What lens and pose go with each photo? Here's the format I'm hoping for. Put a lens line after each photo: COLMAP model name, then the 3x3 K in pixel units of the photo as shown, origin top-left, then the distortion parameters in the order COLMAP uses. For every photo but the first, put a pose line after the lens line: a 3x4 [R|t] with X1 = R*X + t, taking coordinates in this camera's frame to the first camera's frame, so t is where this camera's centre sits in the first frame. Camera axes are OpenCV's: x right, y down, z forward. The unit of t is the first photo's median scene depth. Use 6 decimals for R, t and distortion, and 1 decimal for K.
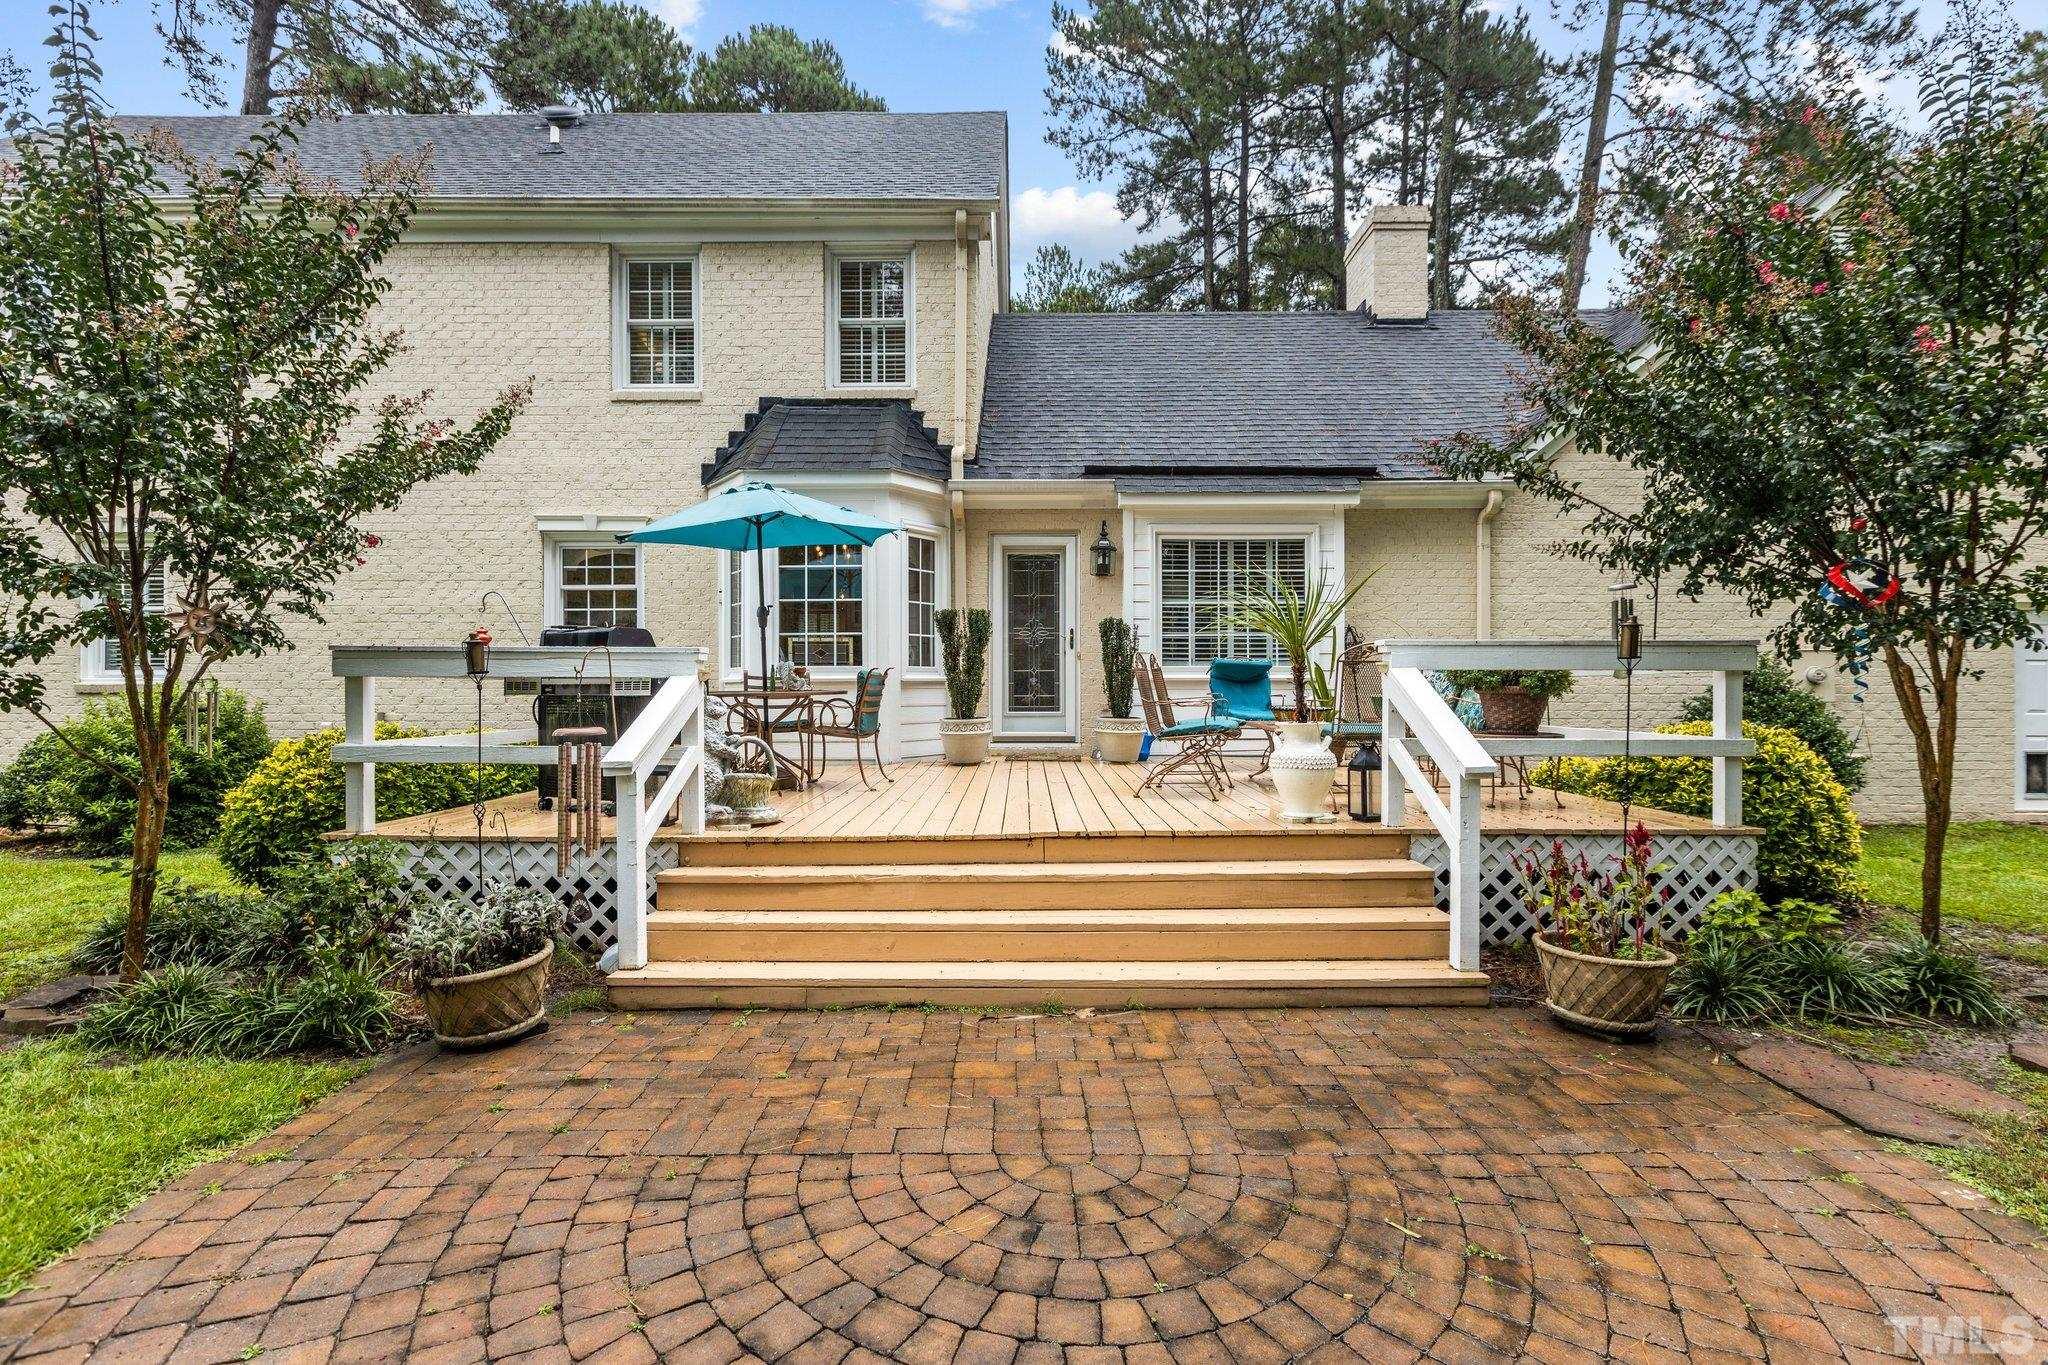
lens RADIAL K [[945.1, 0, 1023.3], [0, 945.1, 673.3], [0, 0, 1]] dist [0.000214, -0.000041]
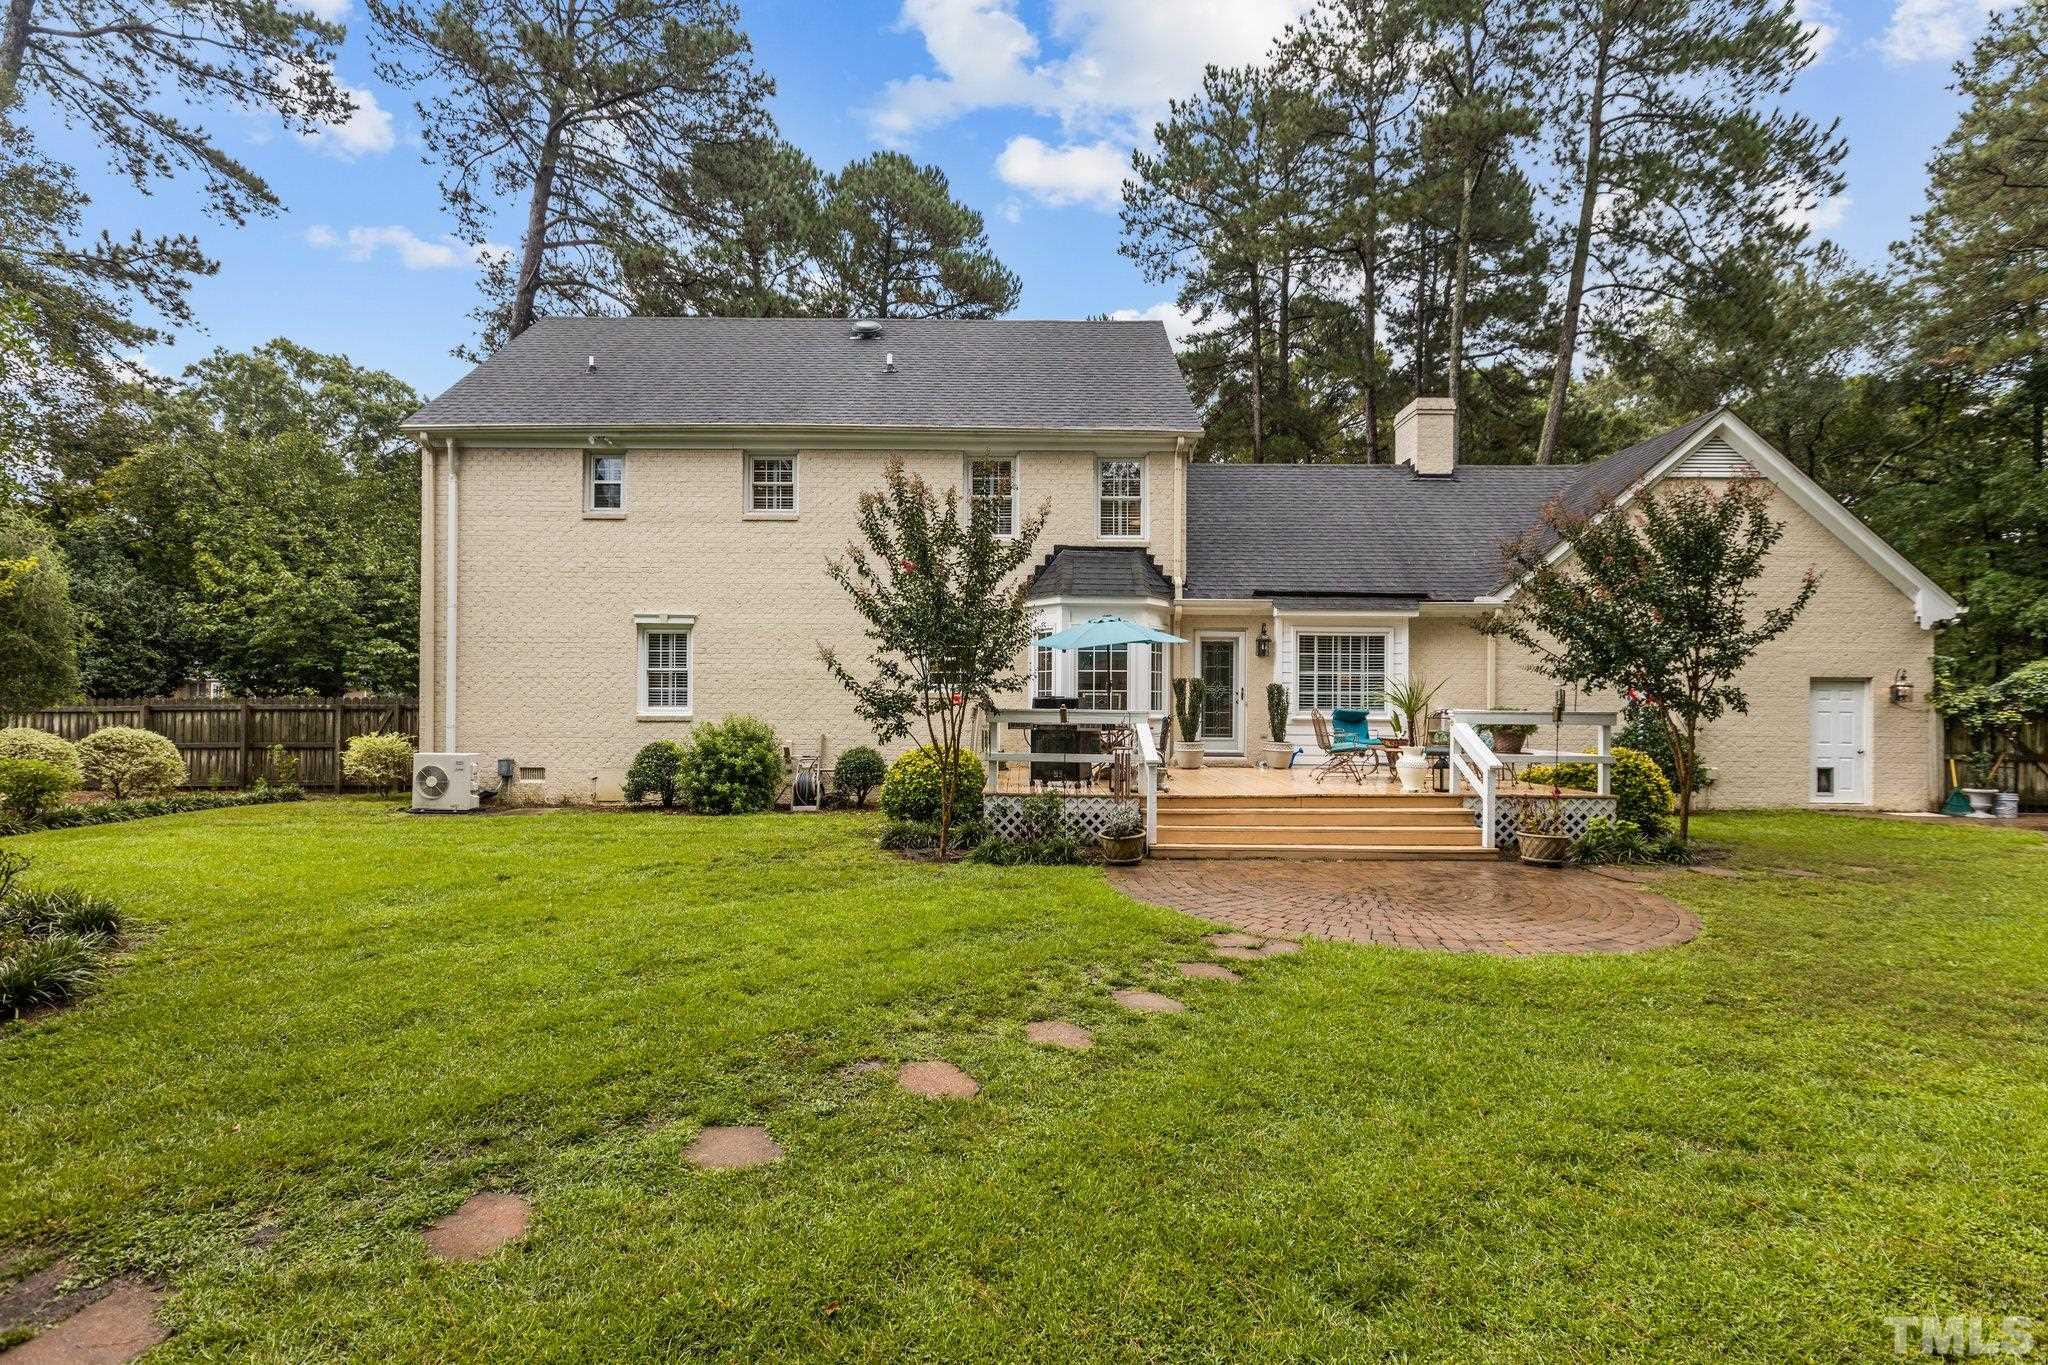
lens RADIAL K [[947.6, 0, 1024.0], [0, 947.6, 682.5], [0, 0, 1]] dist [-0.002637, 0.000075]
pose [[0.999932, 0.010395, 0.005287, -0.348664], [-0.010345, 0.999902, -0.009414, -0.037442], [-0.005385, 0.009359, 0.999942, -0.670448]]
